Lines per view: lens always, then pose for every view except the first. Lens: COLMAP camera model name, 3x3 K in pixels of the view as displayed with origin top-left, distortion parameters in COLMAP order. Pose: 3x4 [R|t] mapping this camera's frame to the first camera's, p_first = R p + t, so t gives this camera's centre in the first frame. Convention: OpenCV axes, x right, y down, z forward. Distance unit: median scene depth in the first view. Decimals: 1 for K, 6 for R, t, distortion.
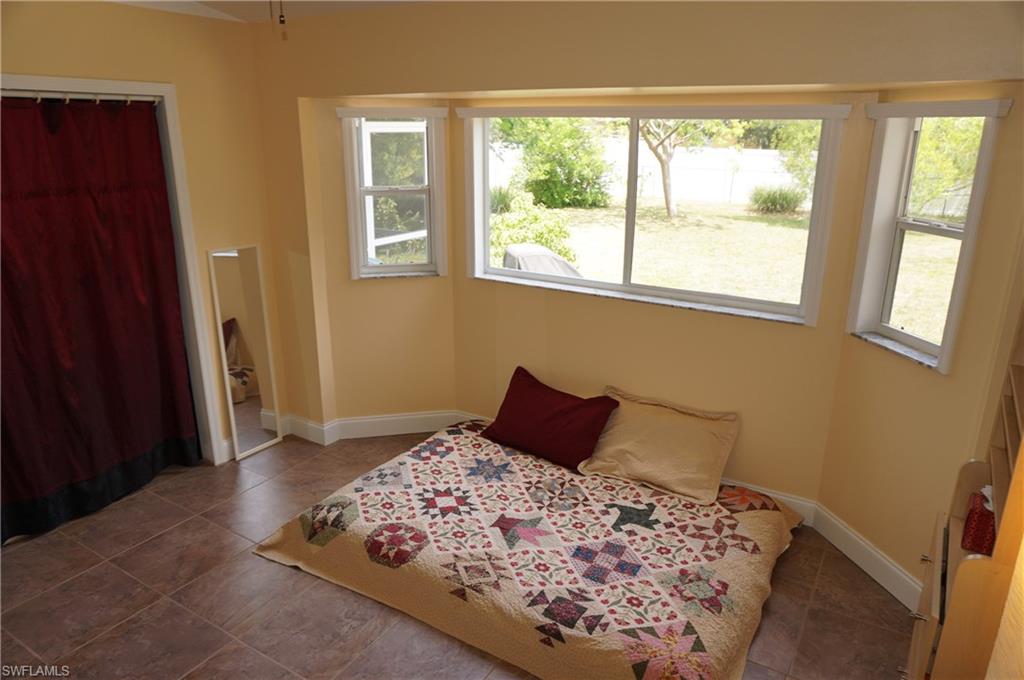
lens RADIAL K [[681.3, 0, 513.7], [0, 681.3, 341.9], [0, 0, 1]] dist [-0.041231, 0.027849]
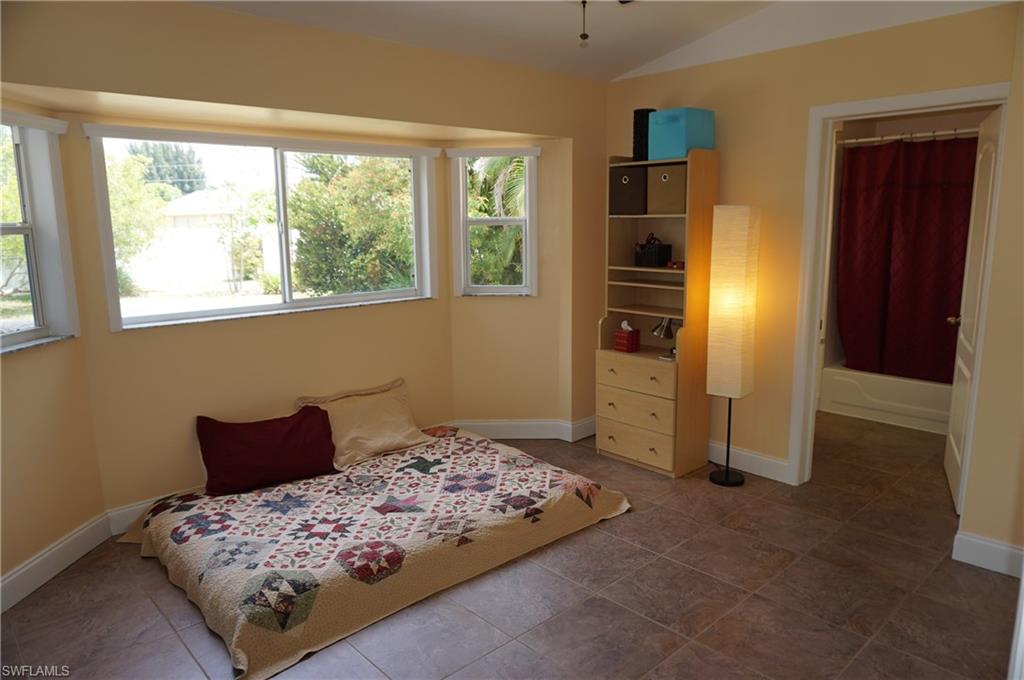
lens RADIAL K [[681.3, 0, 512.4], [0, 681.3, 337.3], [0, 0, 1]] dist [-0.041231, 0.027849]
pose [[0.274019, -0.170598, 0.946472, -0.916393], [0.300445, 0.950070, 0.084263, -0.016651], [-0.913590, 0.261274, 0.311592, 0.421545]]
